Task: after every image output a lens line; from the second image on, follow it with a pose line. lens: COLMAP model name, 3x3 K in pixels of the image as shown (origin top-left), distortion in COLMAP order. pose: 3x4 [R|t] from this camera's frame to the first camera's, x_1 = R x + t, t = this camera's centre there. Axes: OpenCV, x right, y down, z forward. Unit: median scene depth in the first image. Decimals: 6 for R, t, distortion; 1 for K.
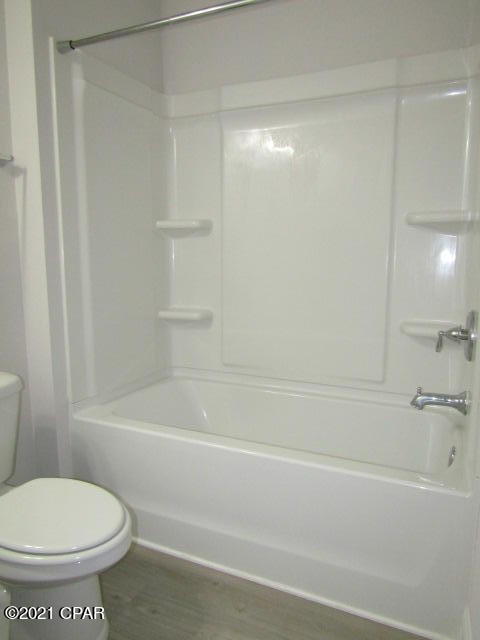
lens RADIAL K [[456.5, 0, 240.0], [0, 456.5, 320.0], [0, 0, 1]] dist [-0.001206, -0.007282]
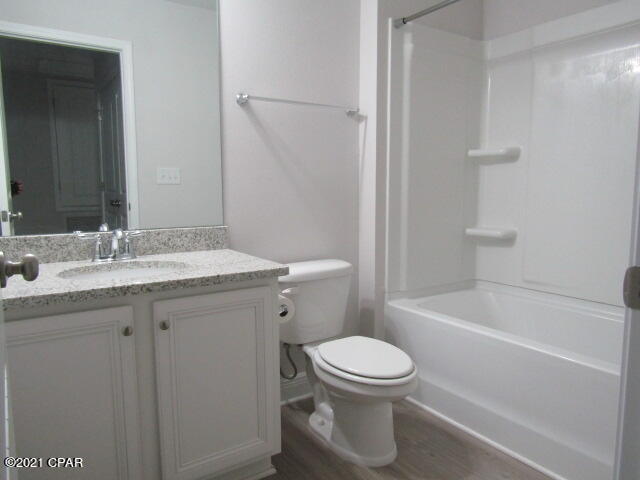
lens RADIAL K [[456.5, 0, 320.0], [0, 456.5, 240.0], [0, 0, 1]] dist [-0.001206, -0.007282]
pose [[0.861197, 0.050259, -0.505780, 0.111564], [-0.069479, 0.997399, -0.019193, 0.071068], [0.503500, 0.051670, 0.862449, -0.217124]]
